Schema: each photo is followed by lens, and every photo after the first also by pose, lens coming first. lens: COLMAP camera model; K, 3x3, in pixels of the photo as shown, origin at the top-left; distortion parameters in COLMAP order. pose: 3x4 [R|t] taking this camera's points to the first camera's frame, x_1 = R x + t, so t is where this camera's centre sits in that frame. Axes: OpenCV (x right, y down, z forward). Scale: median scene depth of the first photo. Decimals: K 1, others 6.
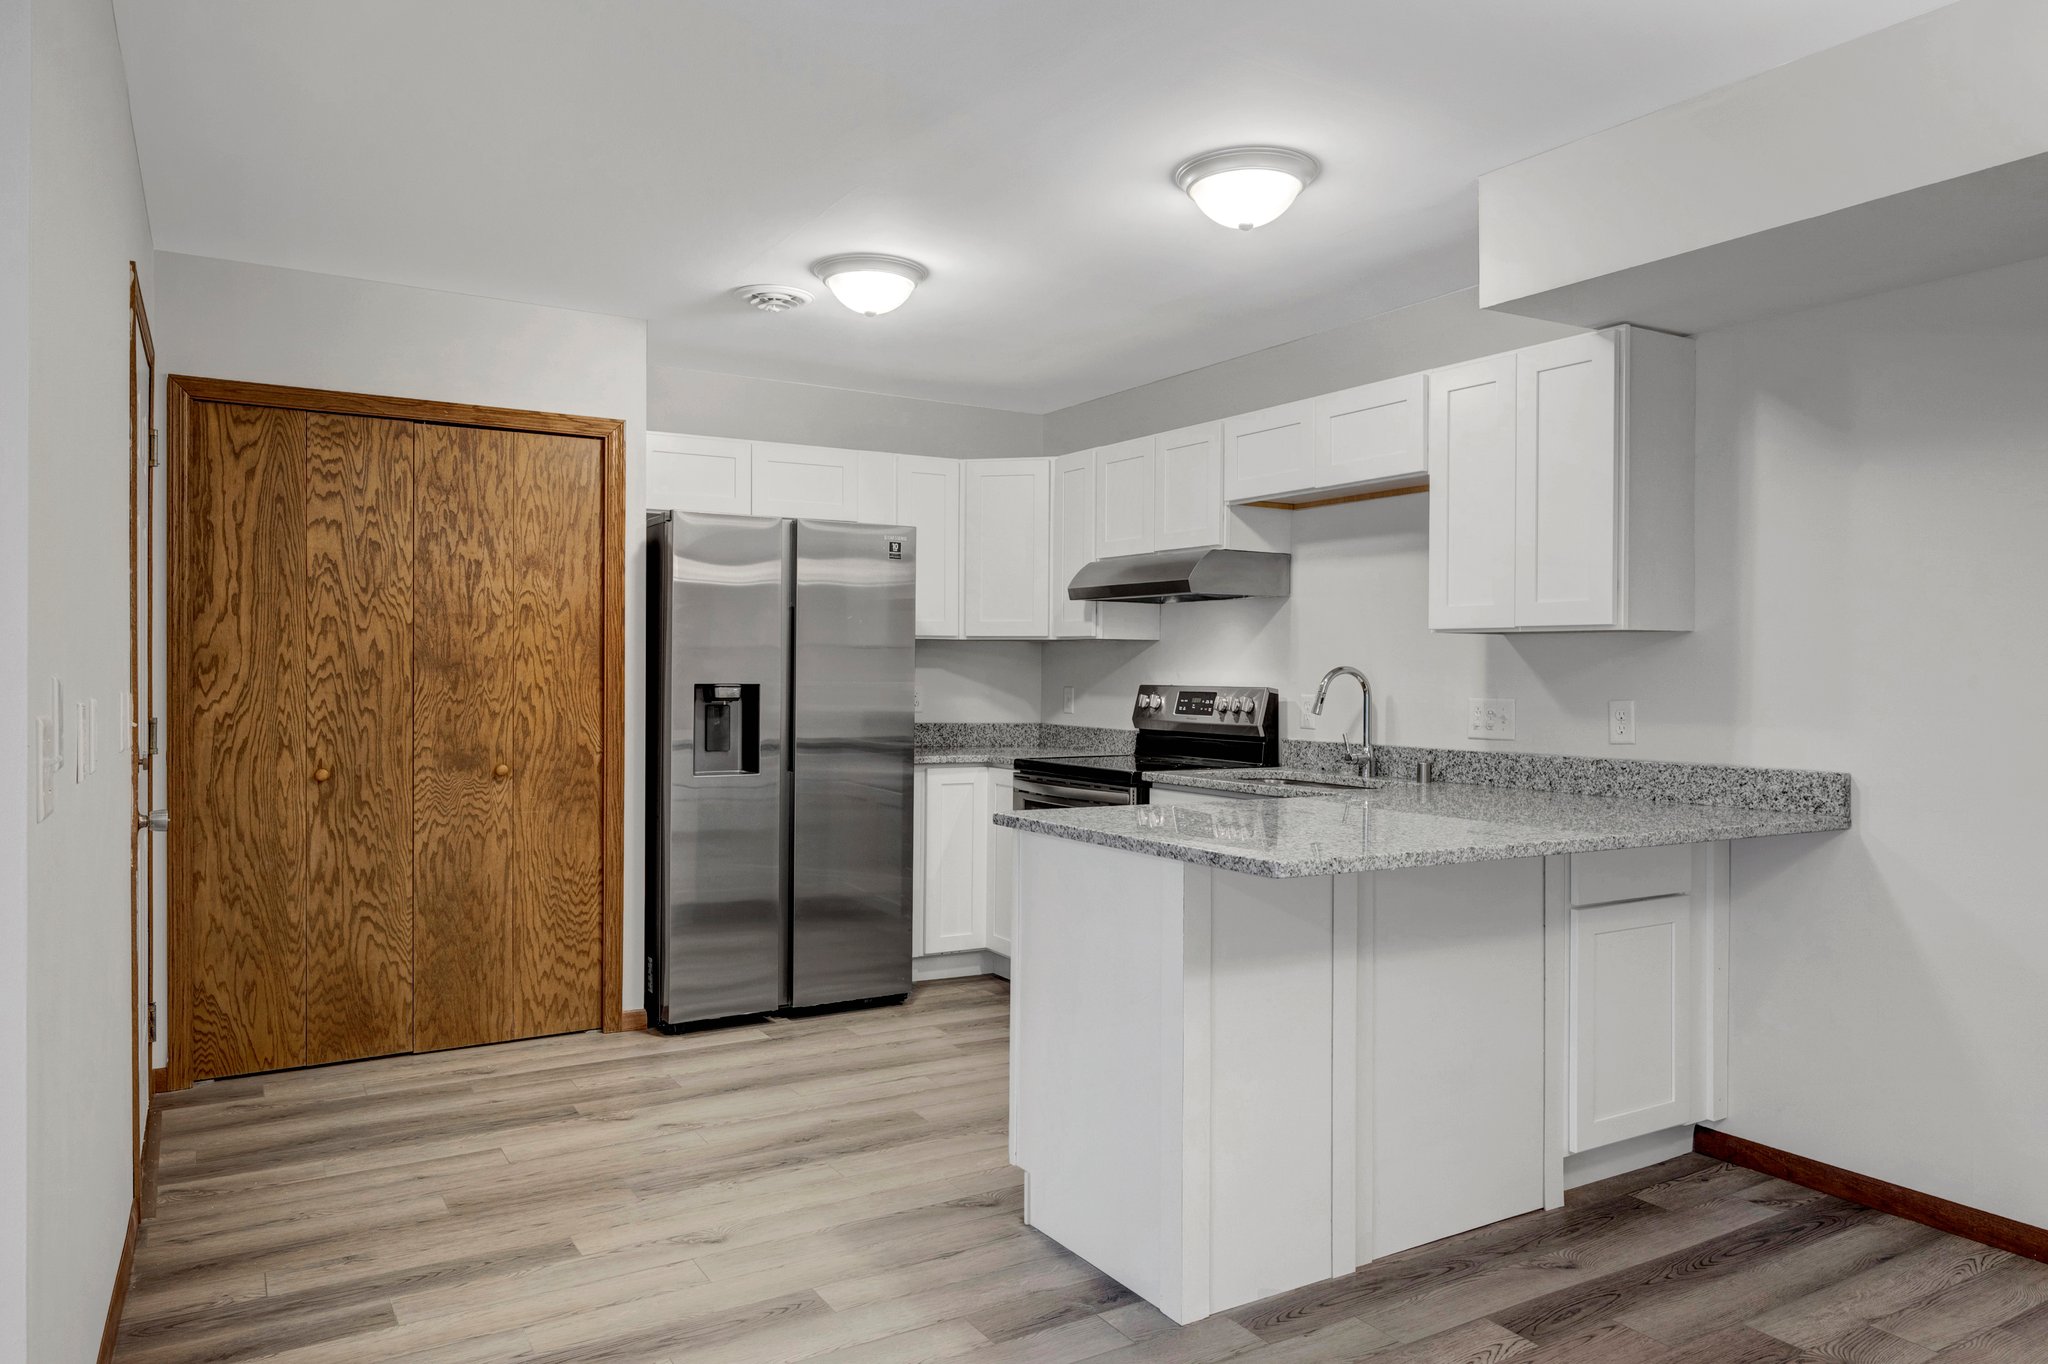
lens RADIAL K [[1328.0, 0, 992.8], [0, 1328.0, 679.8], [0, 0, 1]] dist [-0.000034, -0.002402]
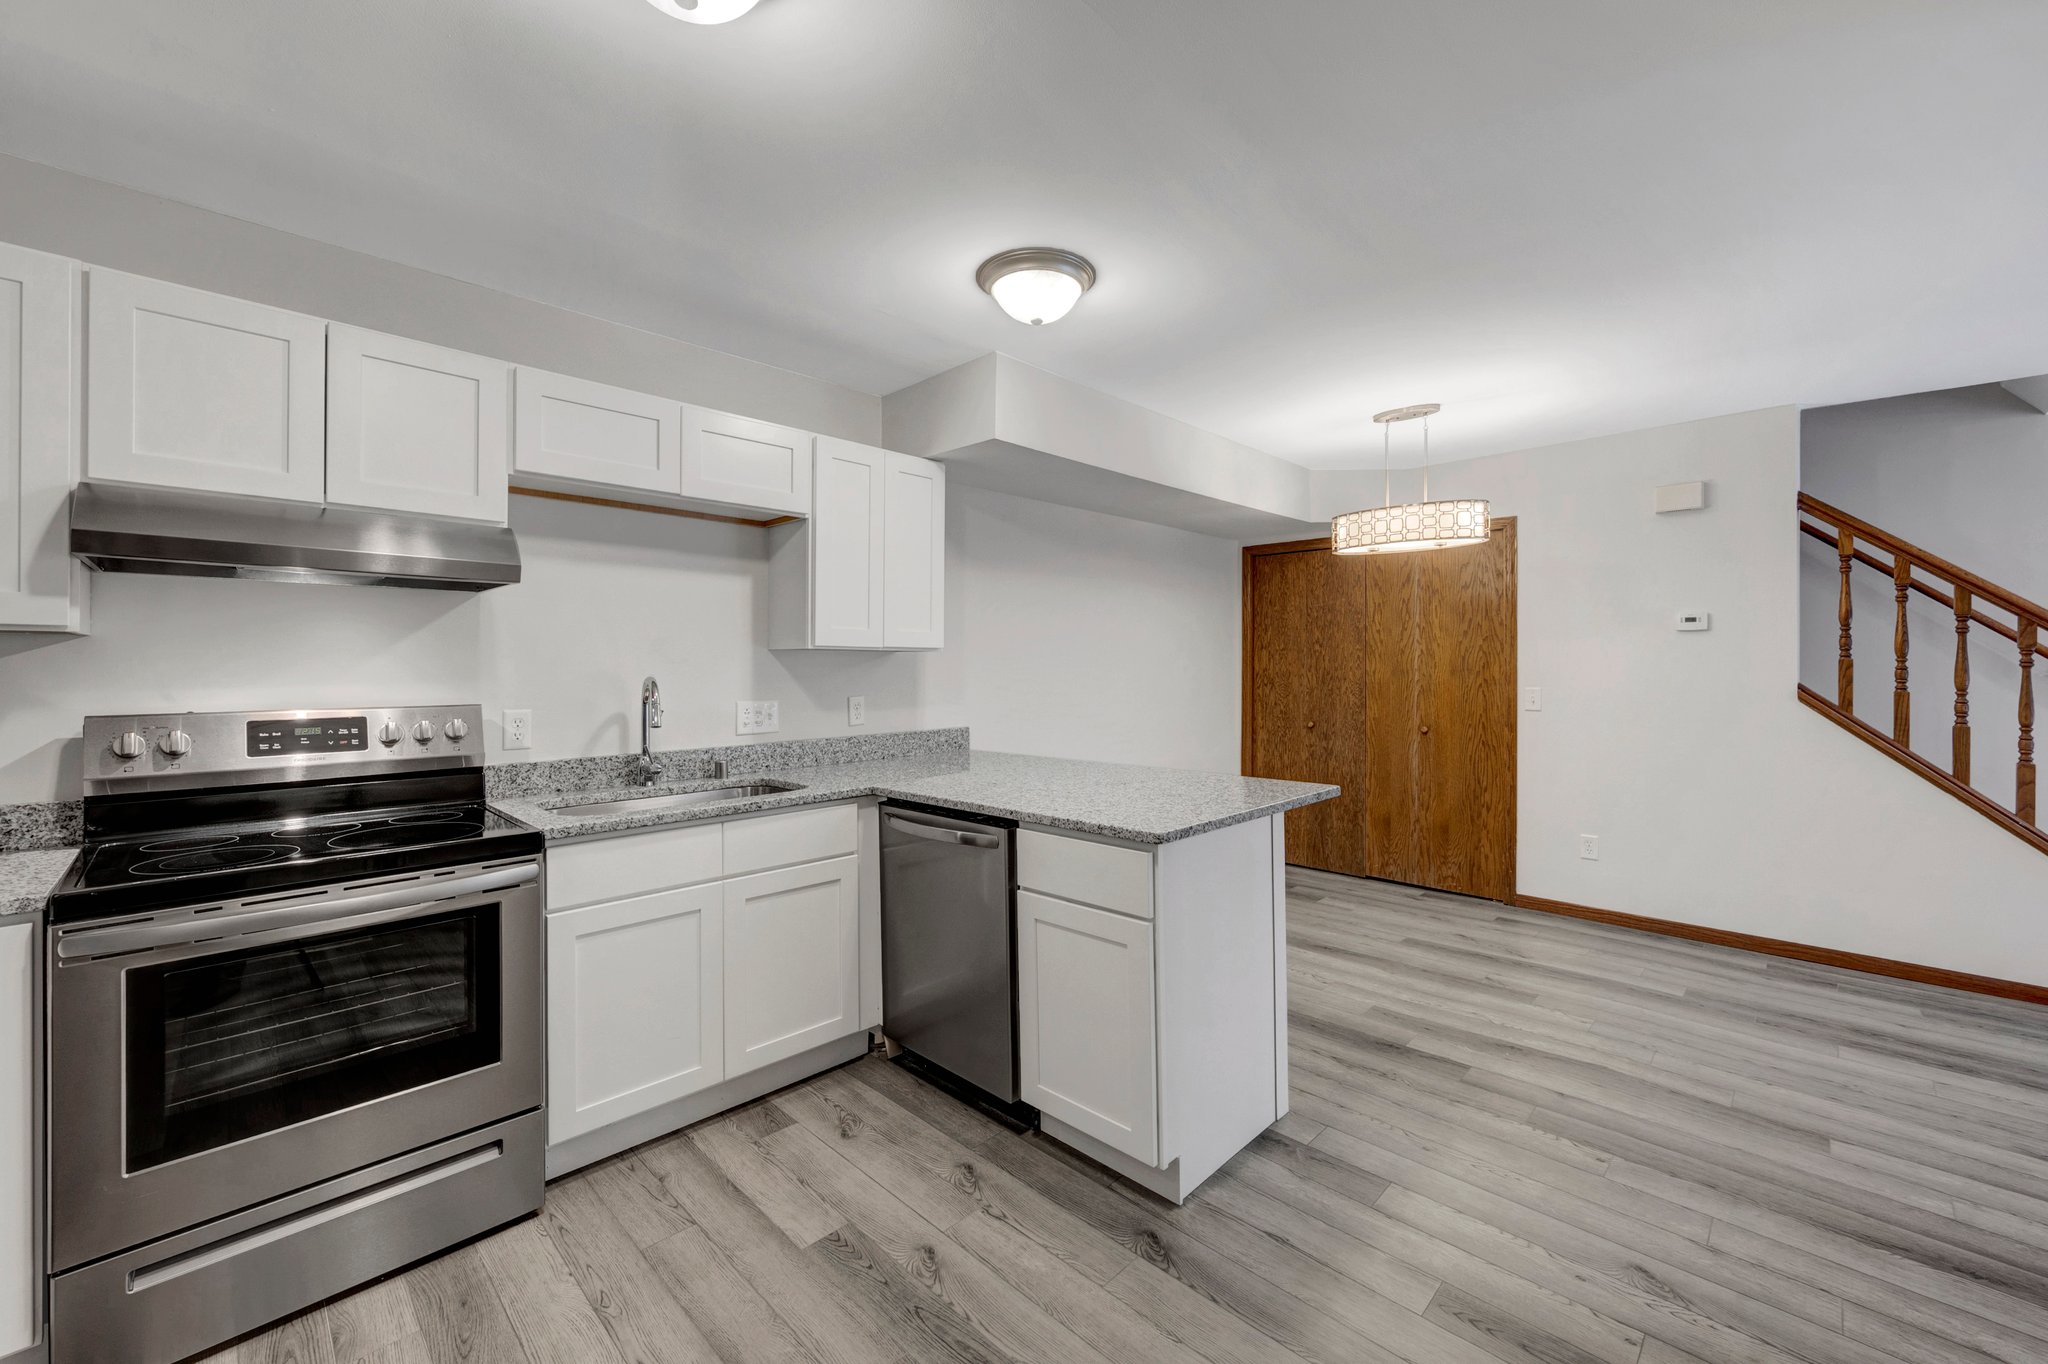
lens RADIAL K [[818.4, 0, 1035.7], [0, 818.4, 667.1], [0, 0, 1]] dist [0.001322, 0.000259]
pose [[-0.265518, -0.007744, 0.964075, -0.352379], [0.005839, 0.999936, 0.009640, -0.018902], [-0.964088, 0.008188, -0.265455, 0.782927]]
